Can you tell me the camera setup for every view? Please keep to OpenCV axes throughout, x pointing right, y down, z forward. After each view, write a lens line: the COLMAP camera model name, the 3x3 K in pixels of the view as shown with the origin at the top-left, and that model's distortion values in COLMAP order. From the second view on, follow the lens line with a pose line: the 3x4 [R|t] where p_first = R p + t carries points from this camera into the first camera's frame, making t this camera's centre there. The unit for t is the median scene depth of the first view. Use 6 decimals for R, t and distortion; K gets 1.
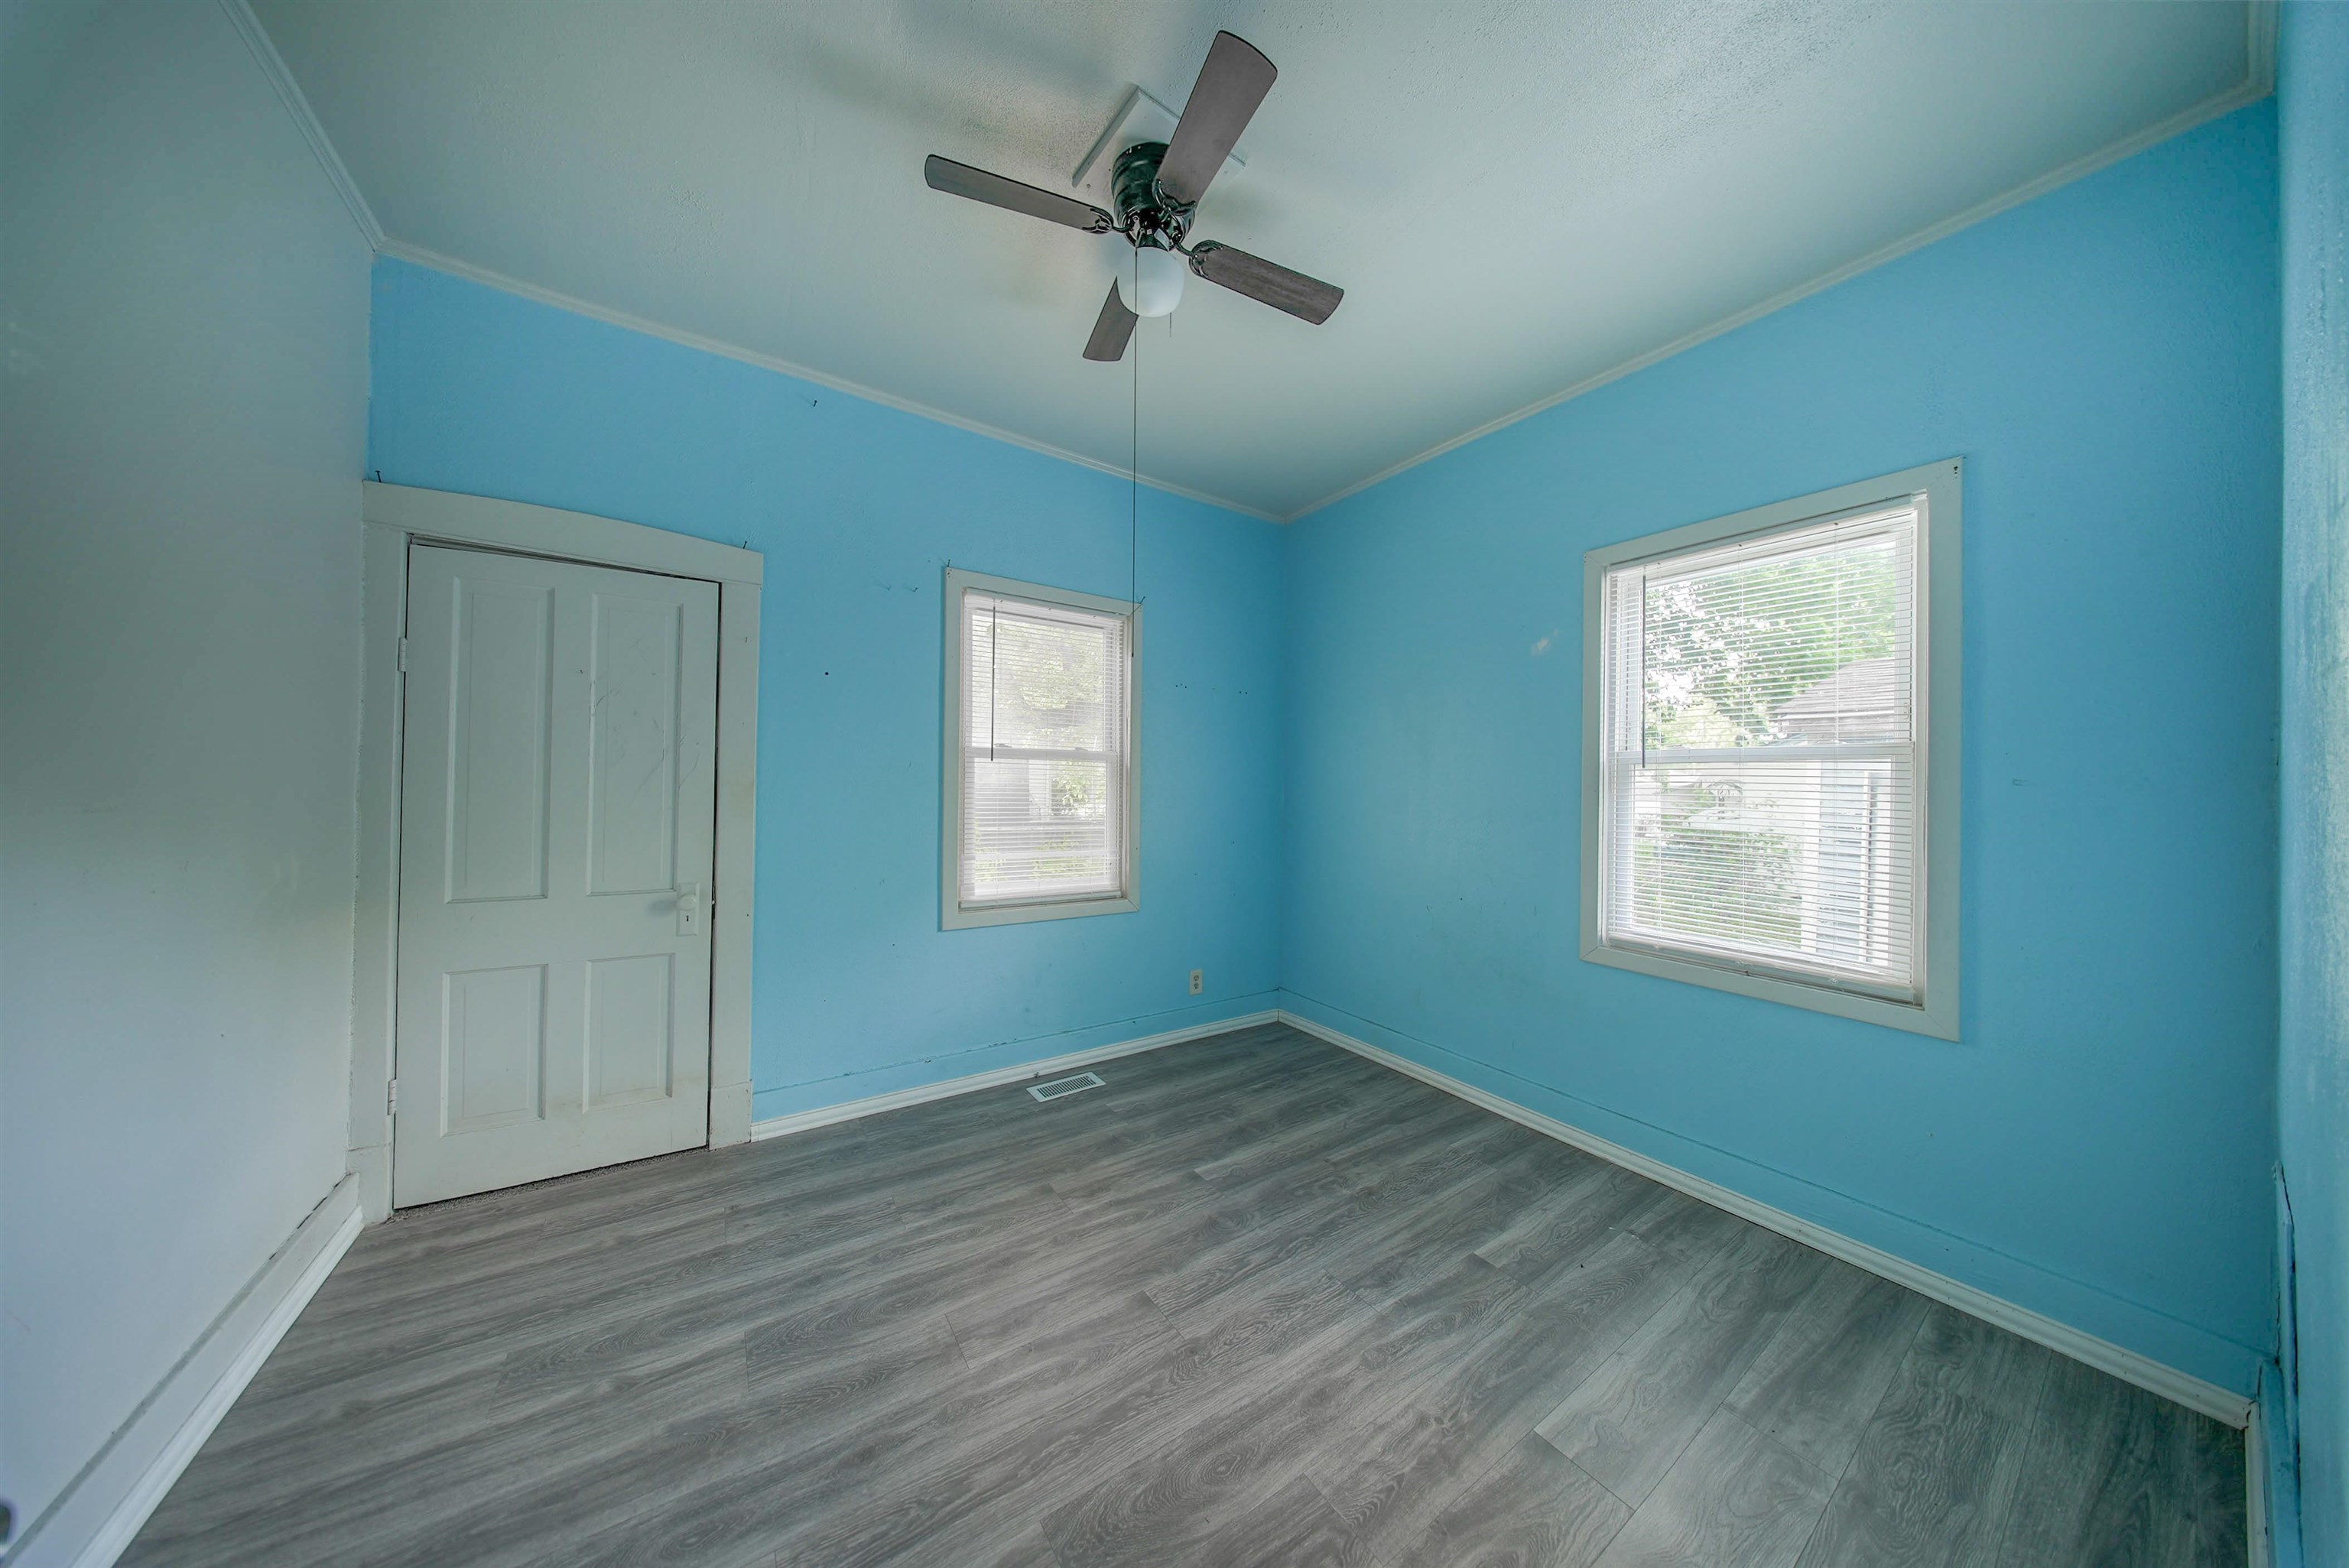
lens RADIAL K [[694.4, 0, 1164.0], [0, 694.4, 773.9], [0, 0, 1]] dist [-0.000690, -0.000019]
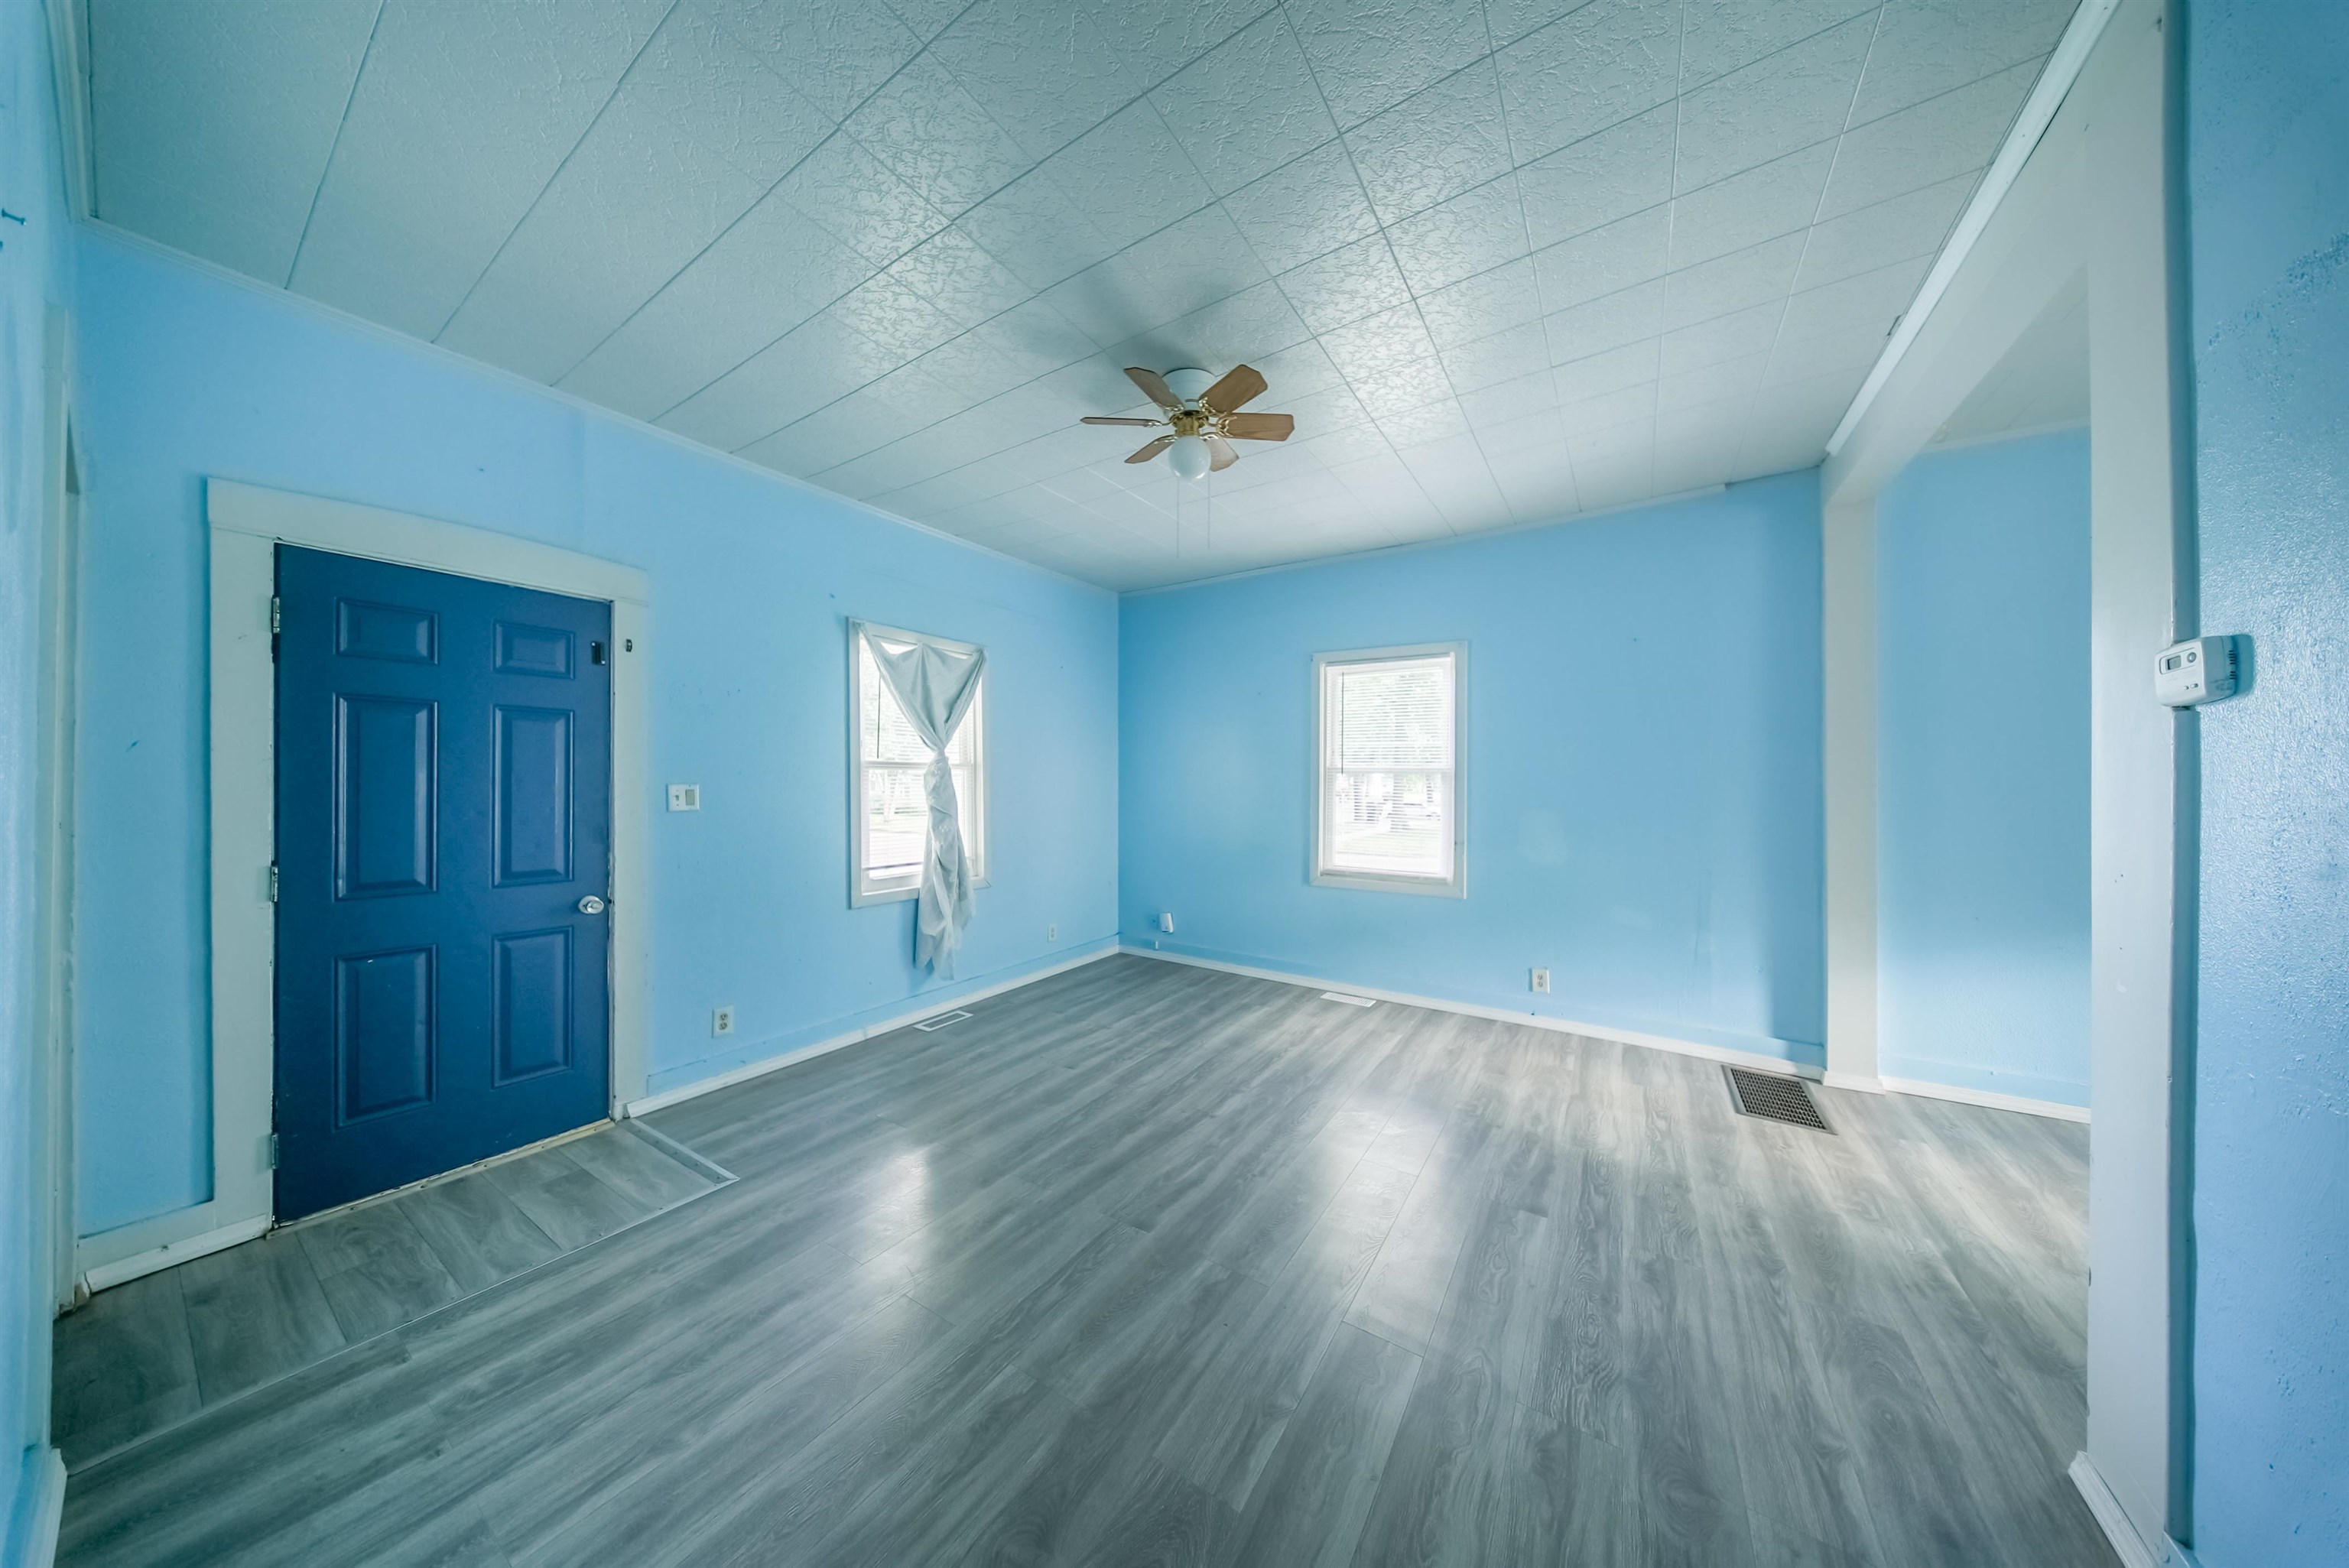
lens RADIAL K [[694.4, 0, 1176.2], [0, 694.4, 781.0], [0, 0, 1]] dist [-0.000690, -0.000019]
pose [[0.920190, -0.013103, 0.391252, -0.393829], [0.001137, 0.999525, 0.030800, -0.046328], [-0.391470, -0.027897, 0.919768, -0.473006]]
